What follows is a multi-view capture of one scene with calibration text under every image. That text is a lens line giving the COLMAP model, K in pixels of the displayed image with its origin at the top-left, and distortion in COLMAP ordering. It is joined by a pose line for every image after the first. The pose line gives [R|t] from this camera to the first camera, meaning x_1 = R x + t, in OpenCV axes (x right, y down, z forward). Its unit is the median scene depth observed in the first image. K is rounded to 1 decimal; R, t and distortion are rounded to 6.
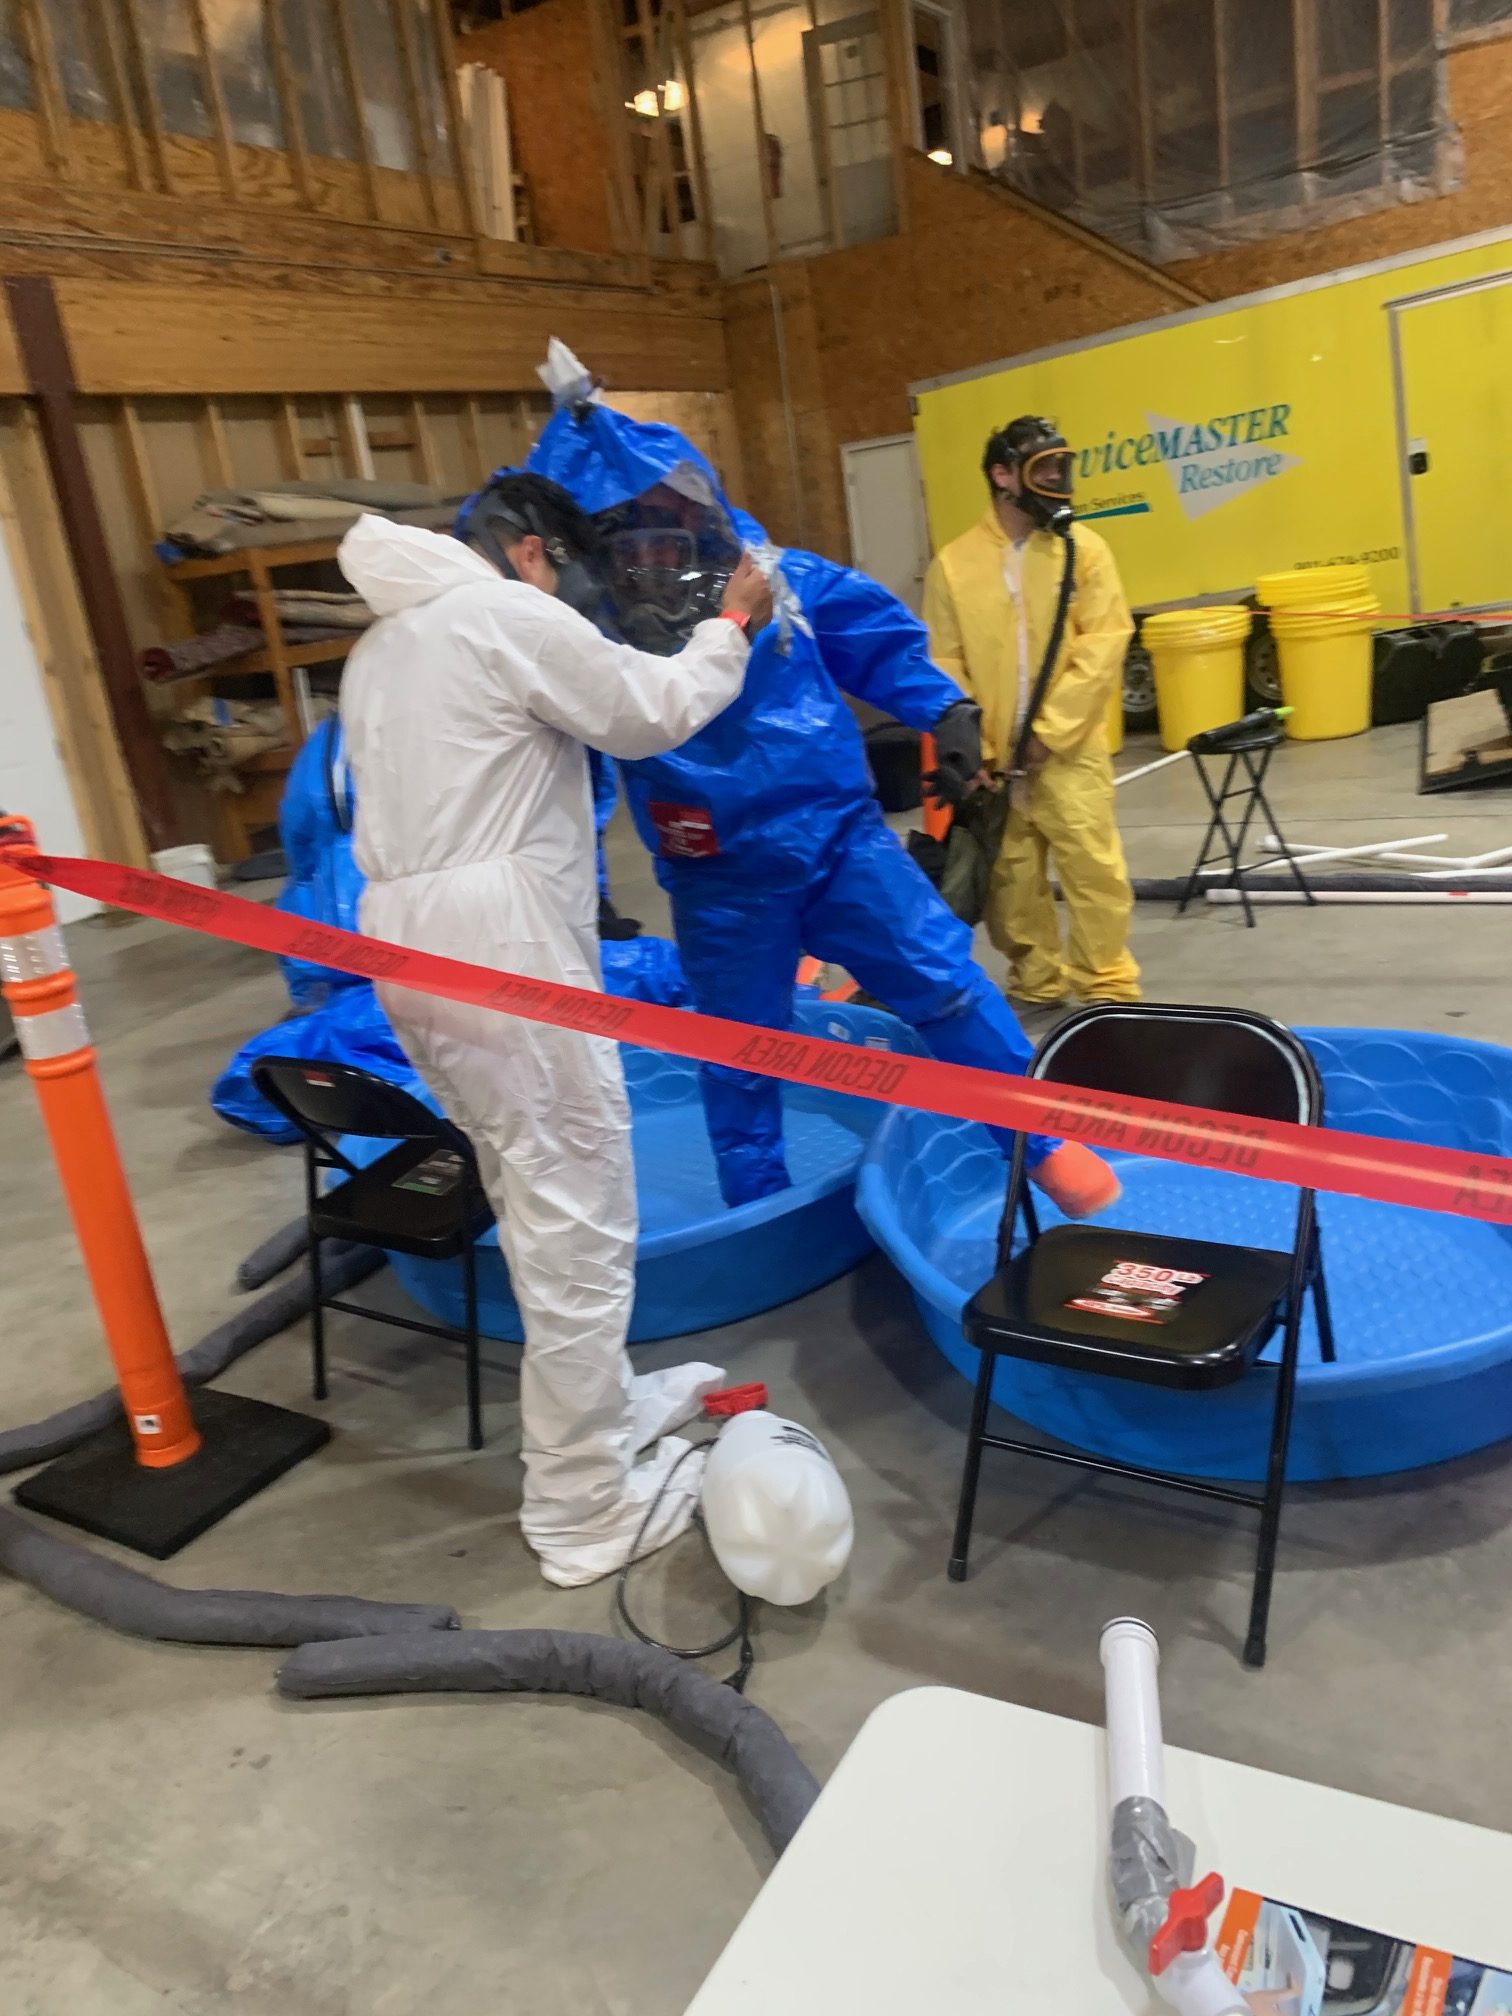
lens RADIAL K [[1533.9, 0, 733.1], [0, 1533.9, 1001.3], [0, 0, 1]] dist [0.008870, -0.009021]
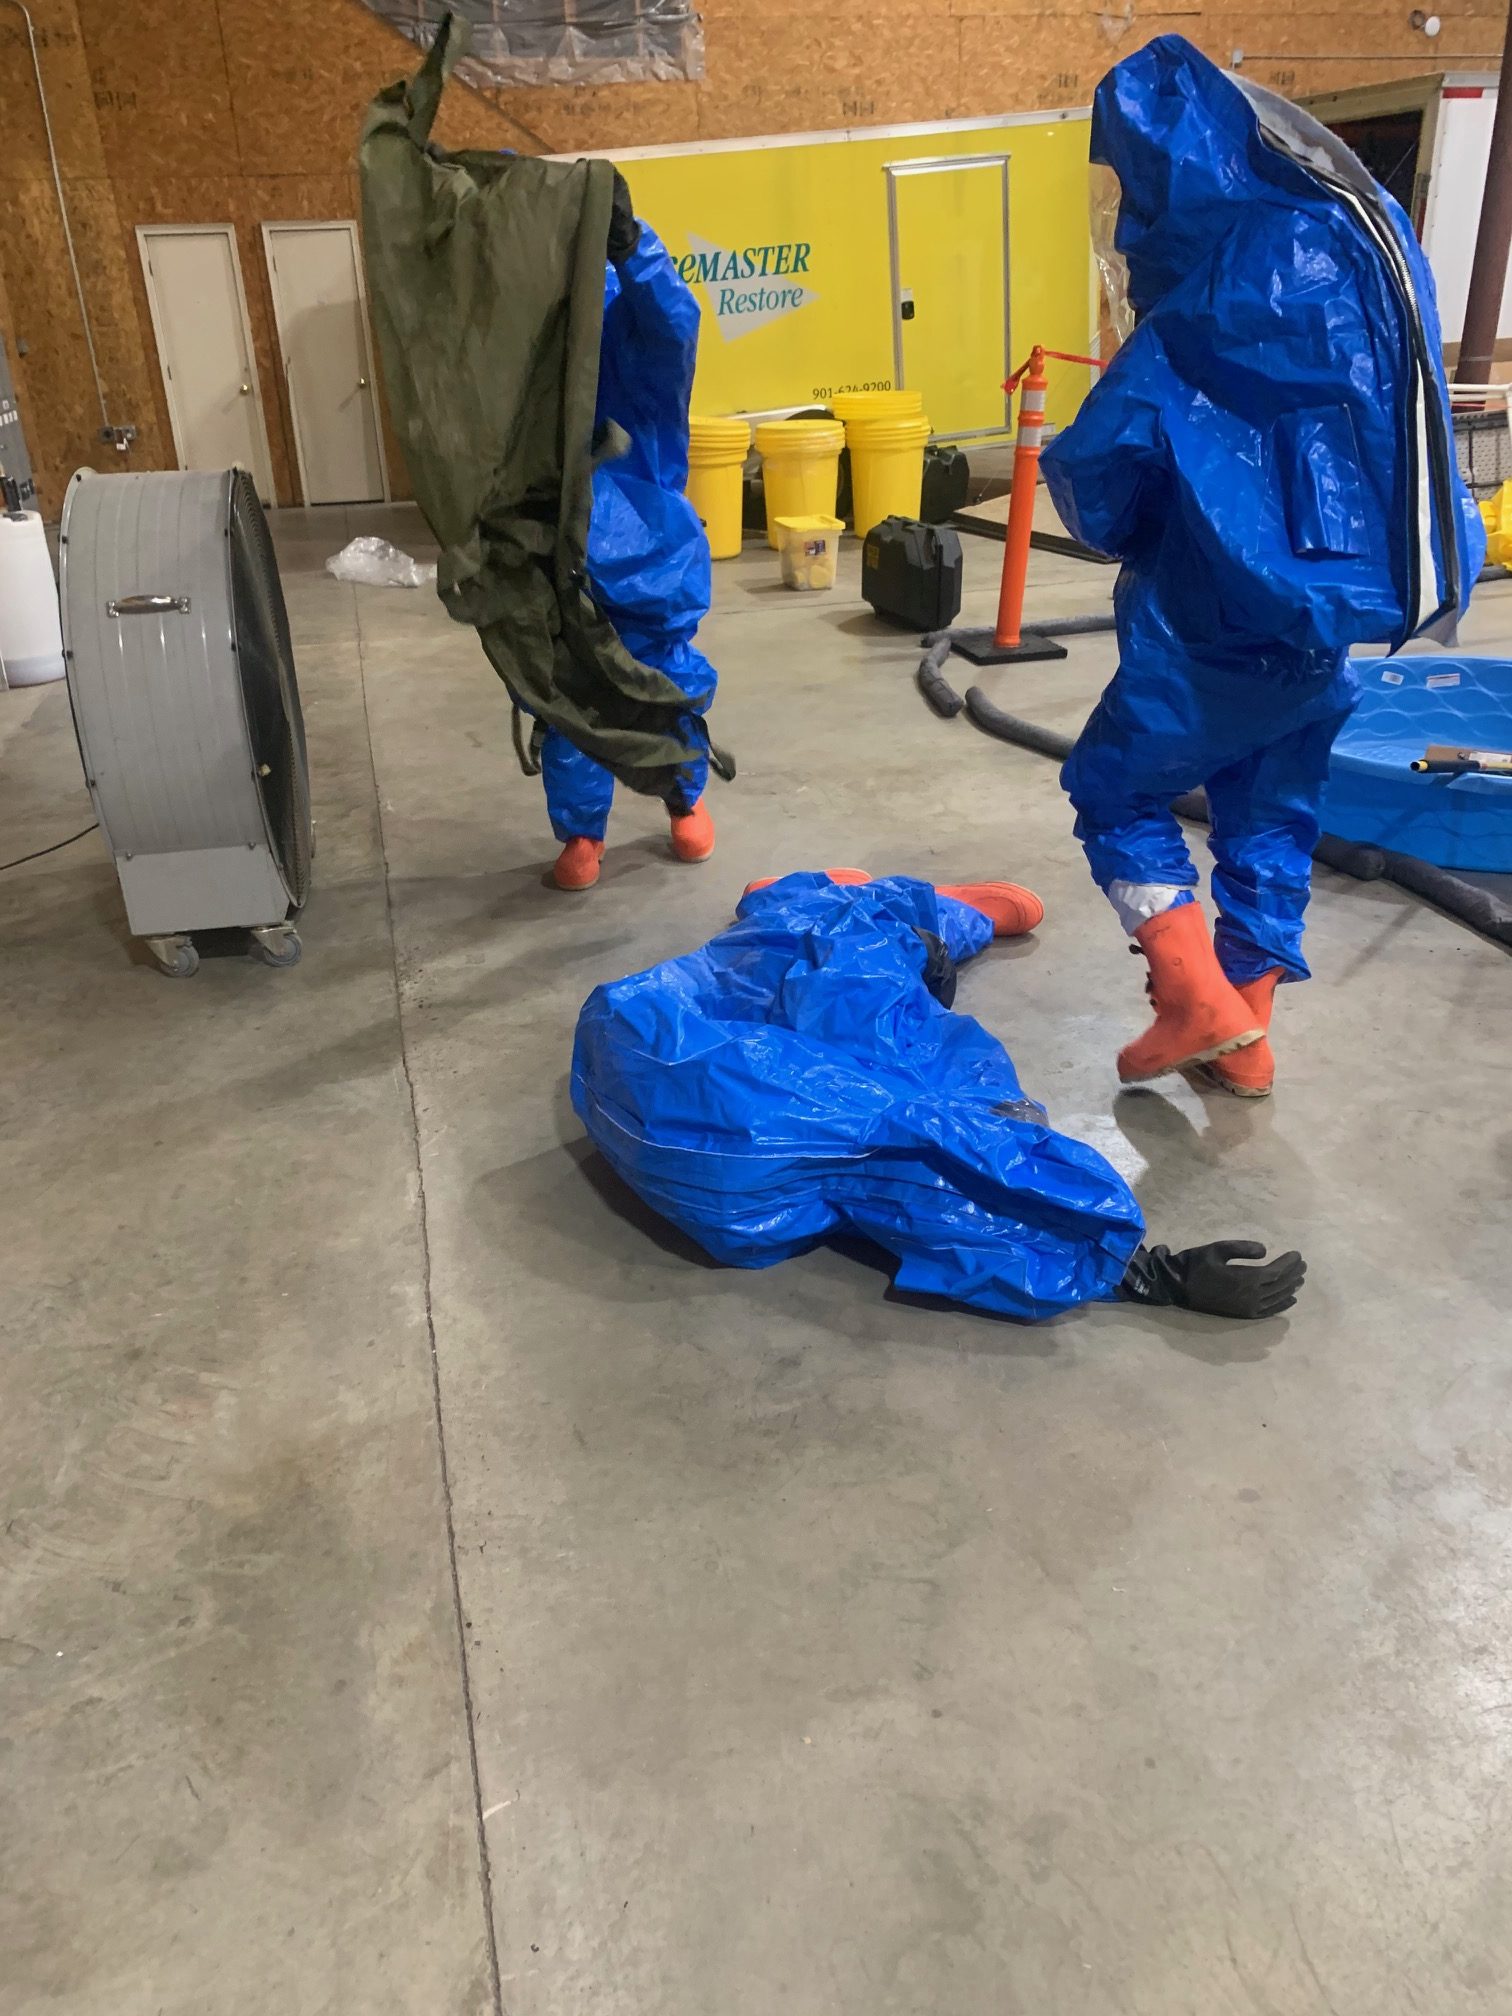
lens RADIAL K [[1533.9, 0, 740.5], [0, 1533.9, 1028.2], [0, 0, 1]] dist [0.008870, -0.009021]
pose [[0.697598, -0.198726, 0.688379, -0.490497], [0.147728, 0.980016, 0.133211, 0.021506], [-0.701094, 0.008765, 0.713015, 0.187772]]
